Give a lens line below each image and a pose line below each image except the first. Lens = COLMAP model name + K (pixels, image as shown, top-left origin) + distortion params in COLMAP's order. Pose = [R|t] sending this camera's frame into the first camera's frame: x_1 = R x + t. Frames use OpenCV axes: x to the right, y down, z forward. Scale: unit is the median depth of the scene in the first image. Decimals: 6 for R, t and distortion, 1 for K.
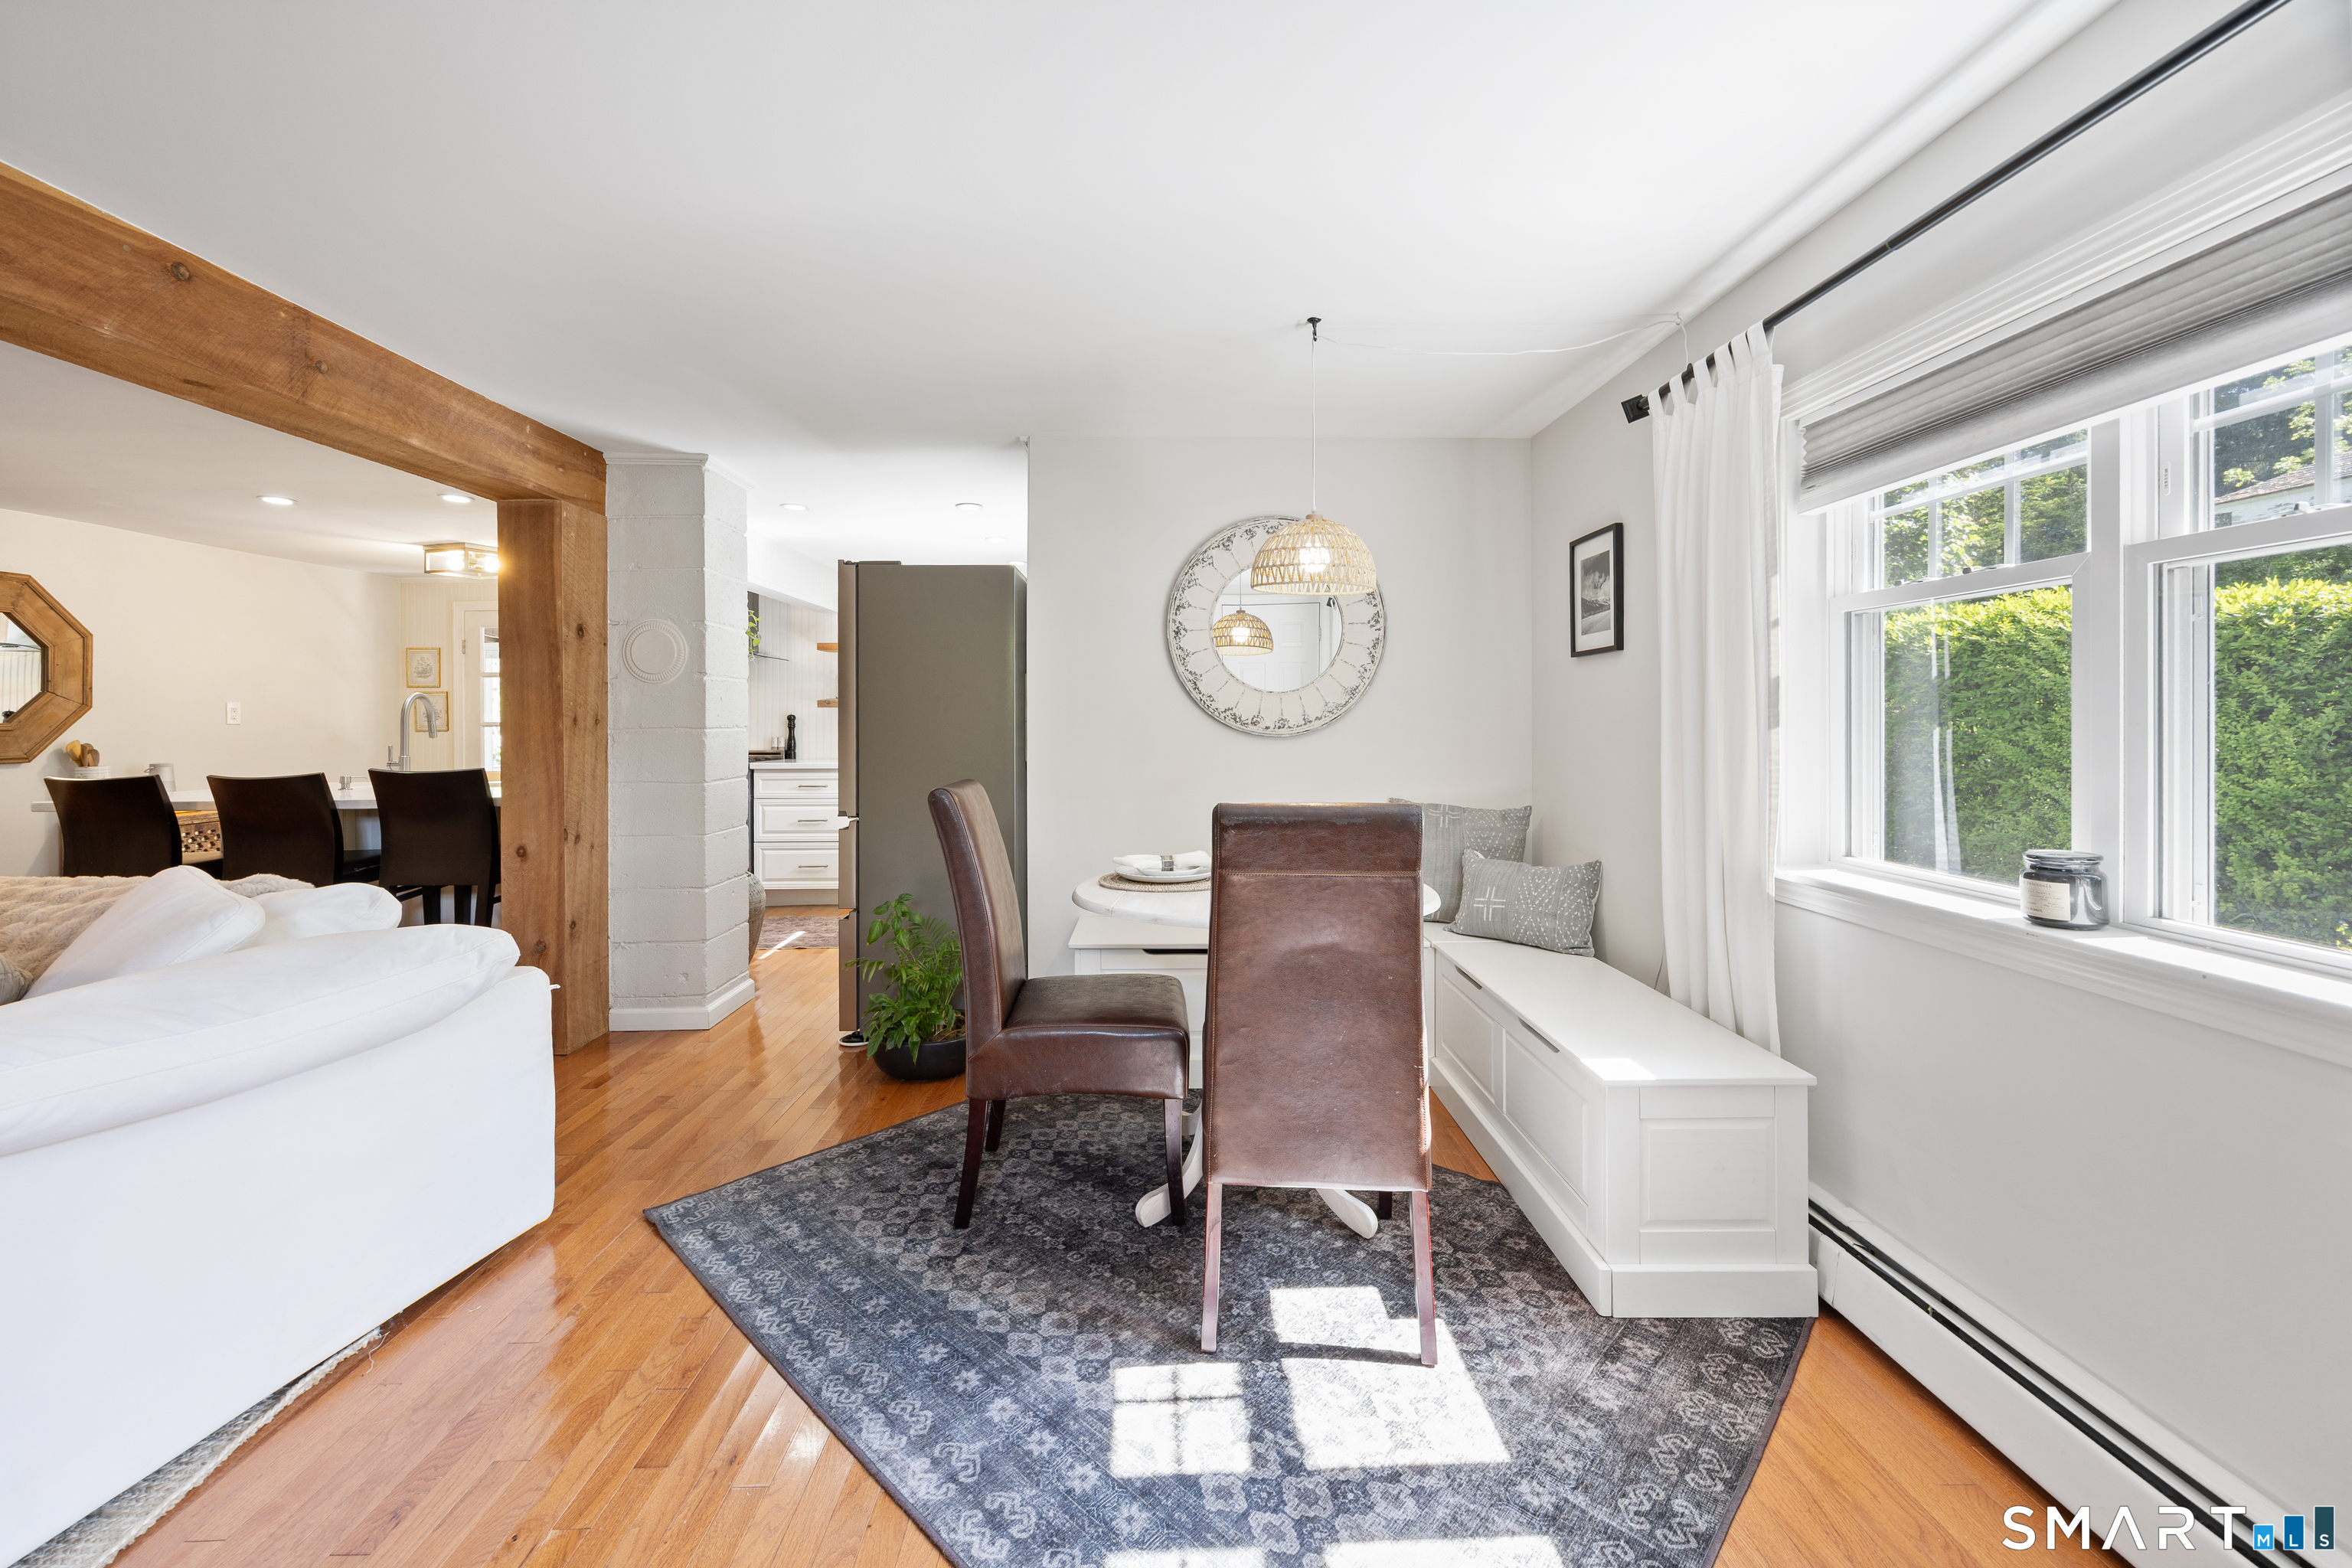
lens RADIAL K [[933.2, 0, 1170.5], [0, 933.2, 755.9], [0, 0, 1]] dist [-0.002640, -0.000108]
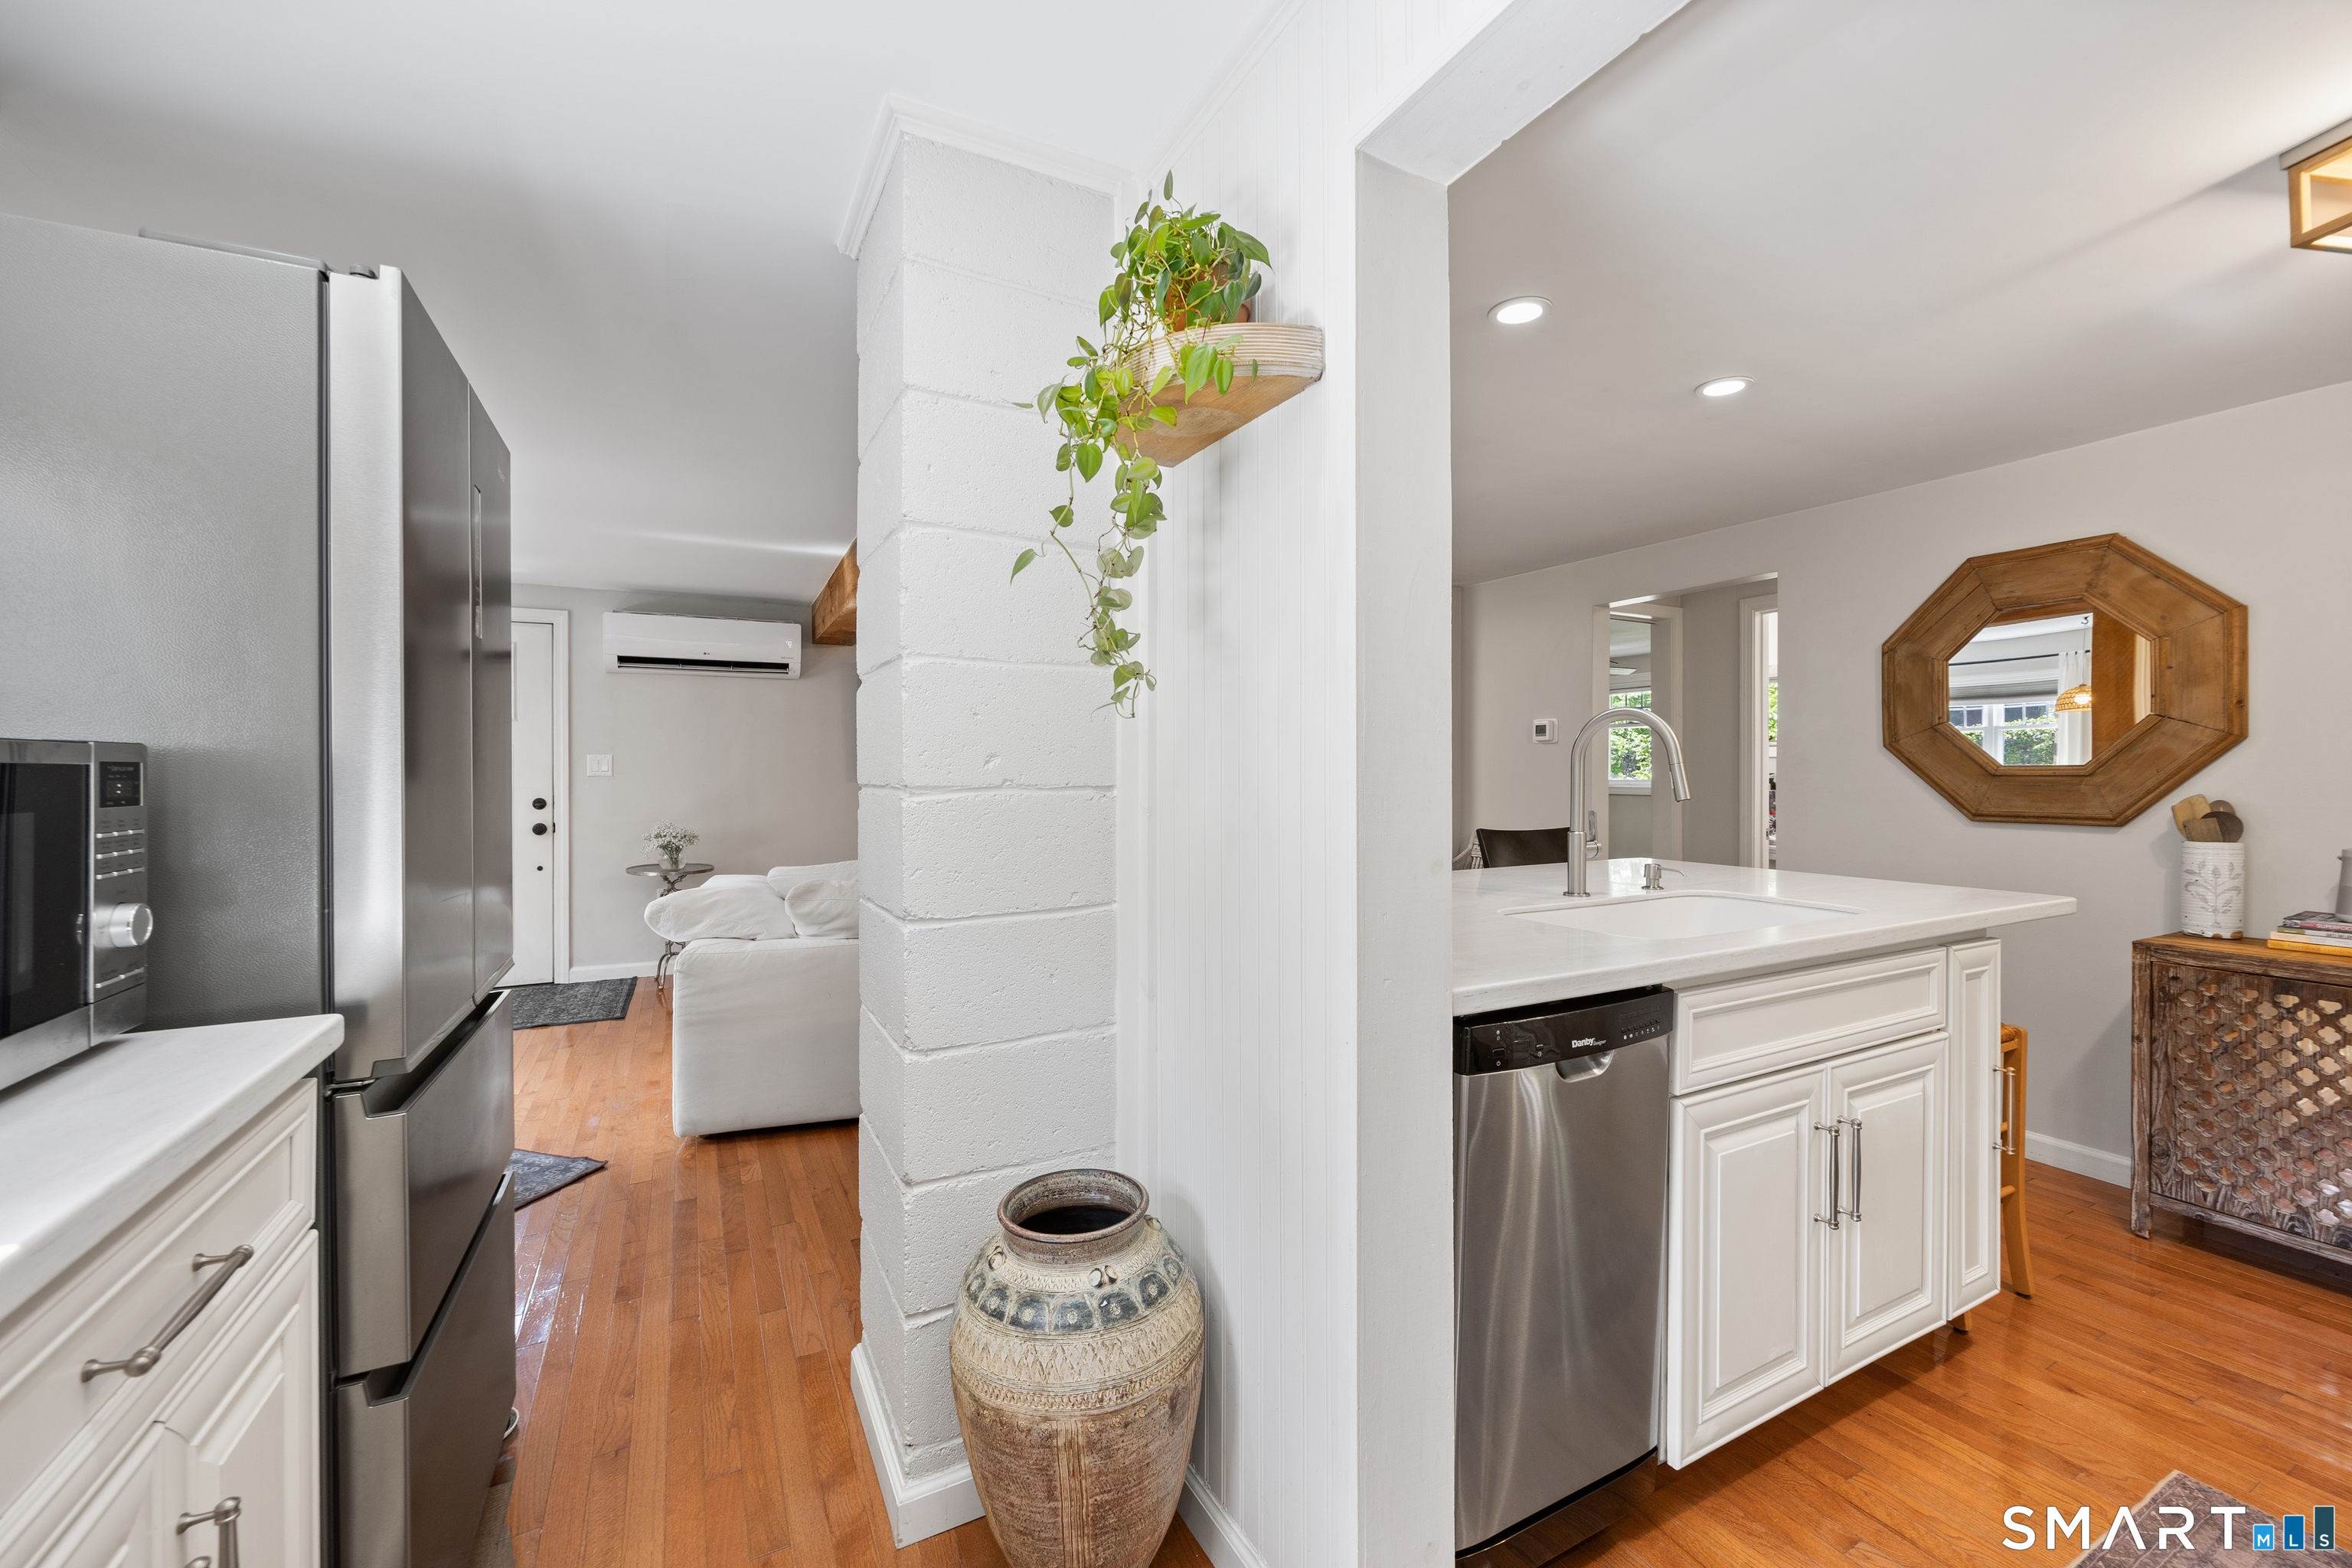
lens RADIAL K [[933.2, 0, 1162.2], [0, 933.2, 777.7], [0, 0, 1]] dist [-0.002640, -0.000108]
pose [[-0.900166, 0.007041, -0.435490, -0.356638], [-0.012738, 0.999016, 0.042483, -0.044643], [0.435361, 0.043789, -0.899191, 1.241933]]
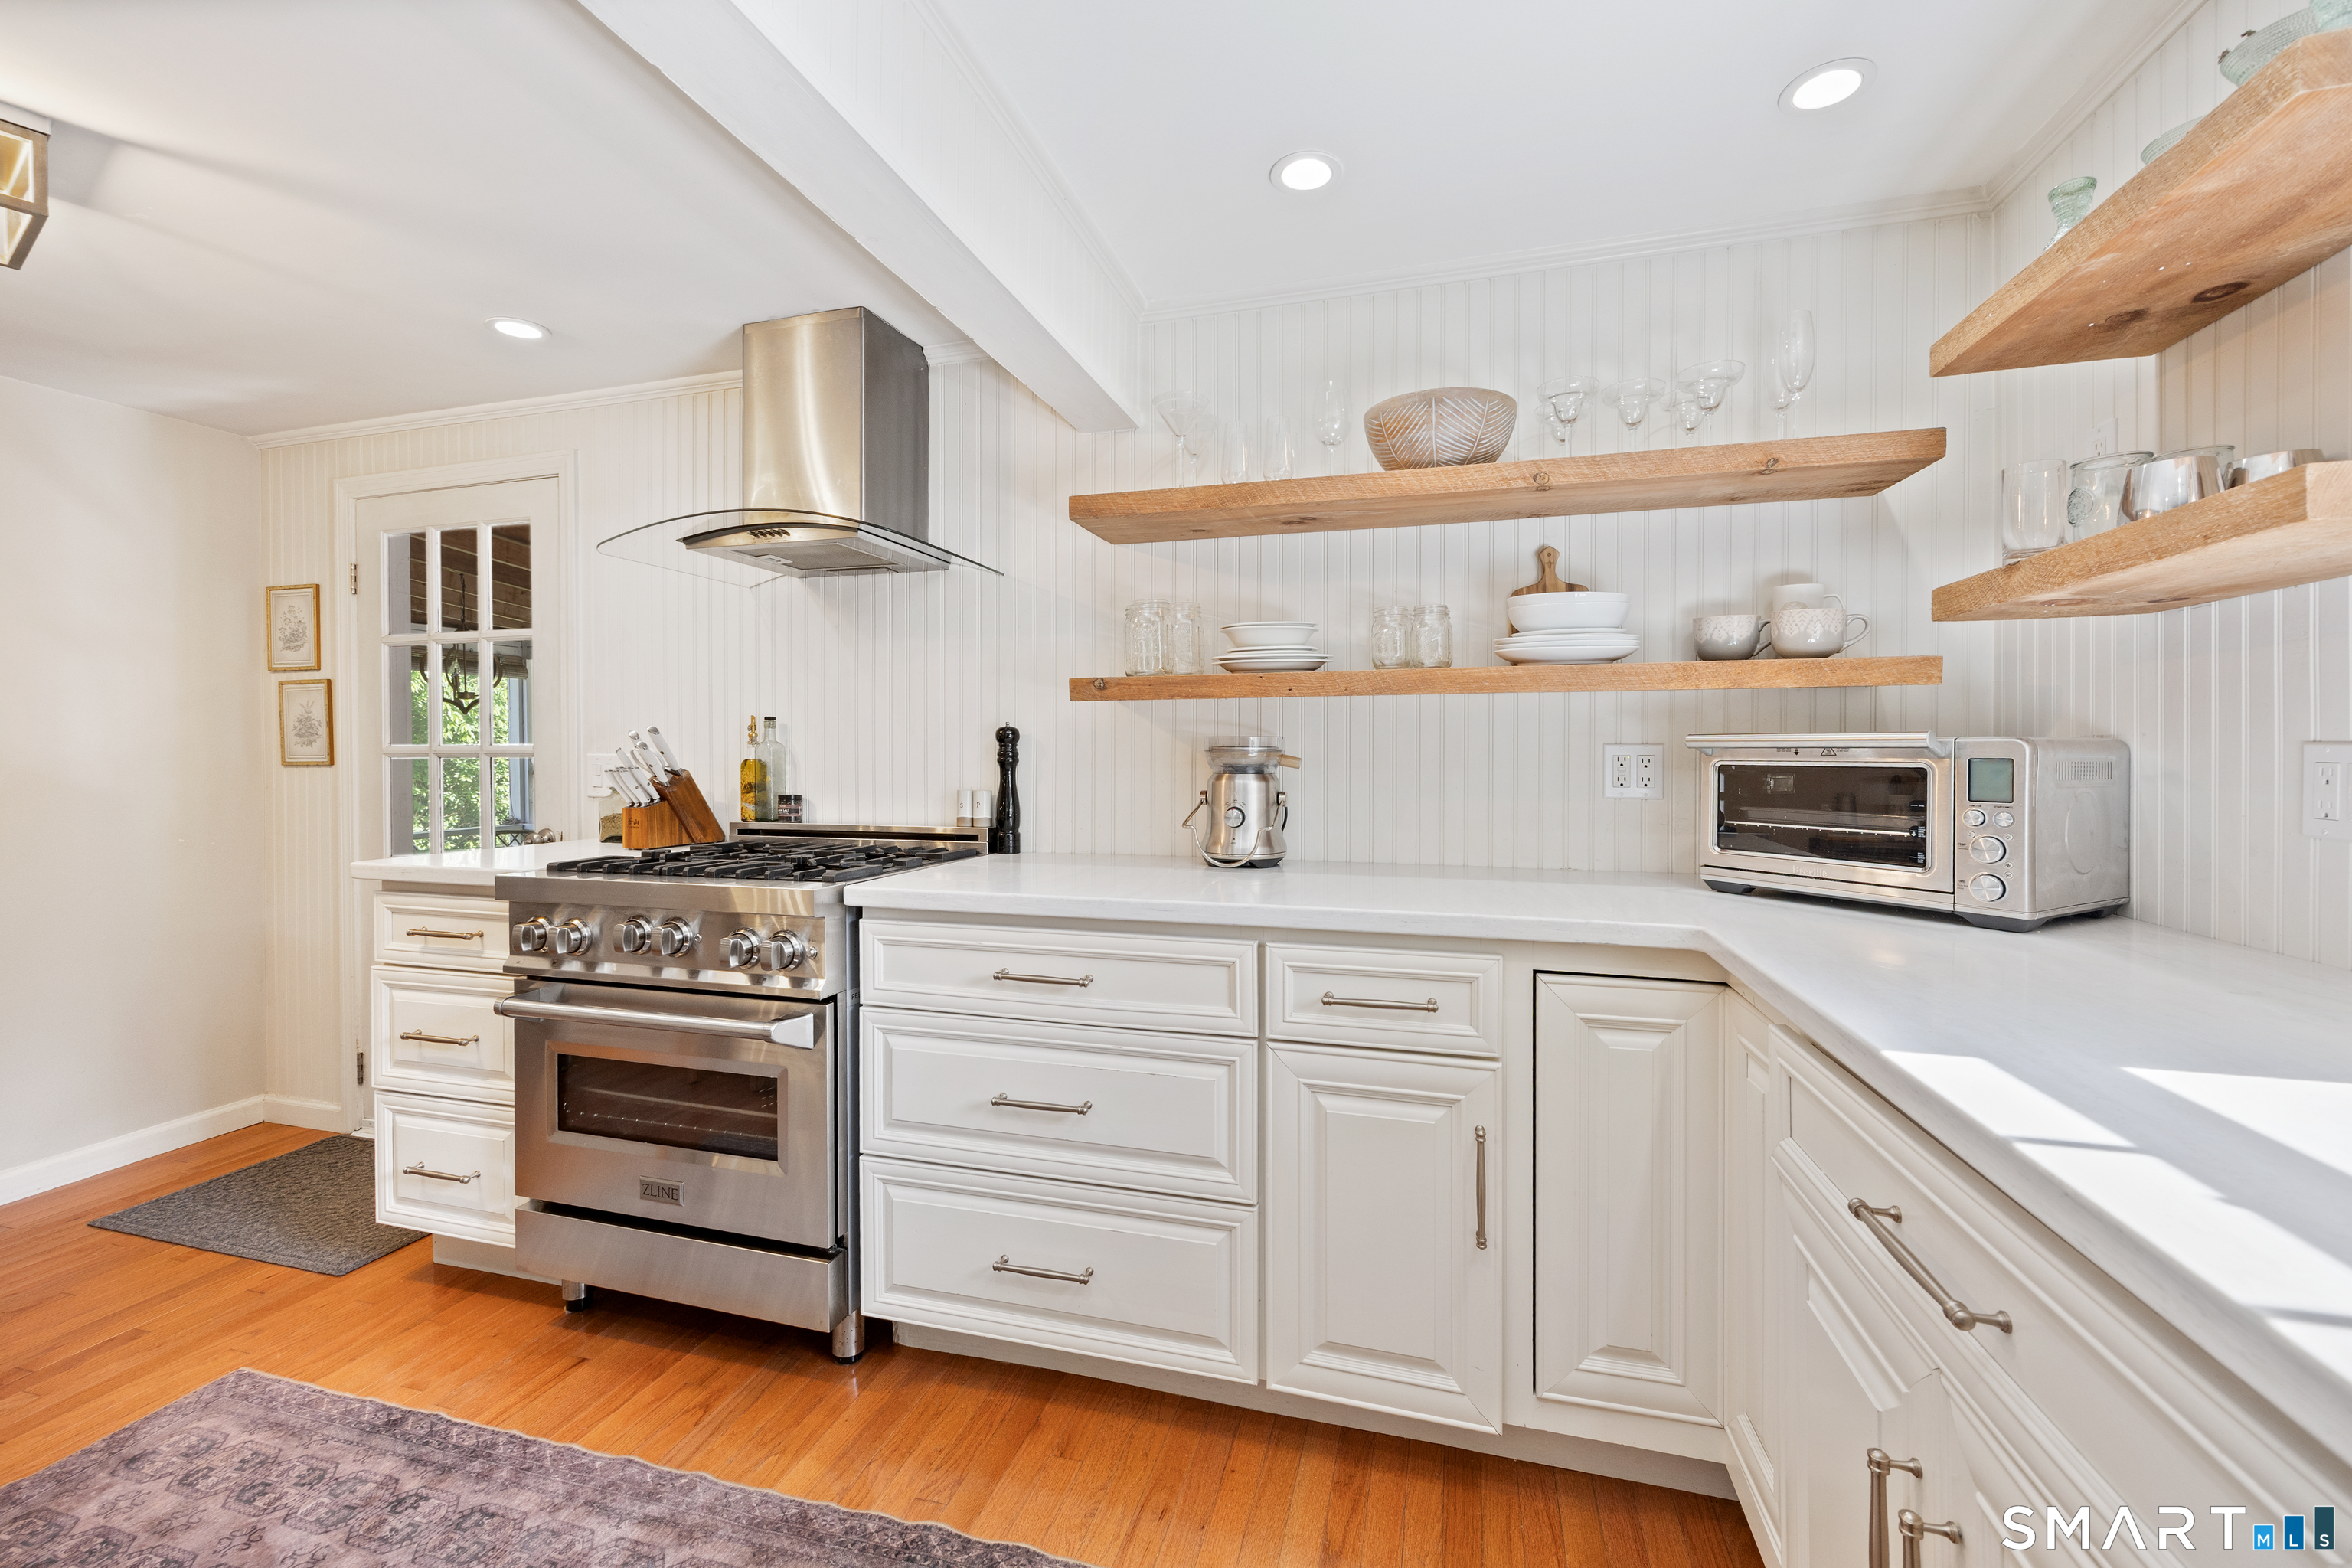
lens RADIAL K [[933.2, 0, 1193.9], [0, 933.2, 779.9], [0, 0, 1]] dist [-0.002640, -0.000108]
pose [[0.960847, 0.008305, -0.276954, -0.360908], [-0.011728, 0.999874, -0.010703, -0.028970], [0.276830, 0.013532, 0.960823, 0.988188]]
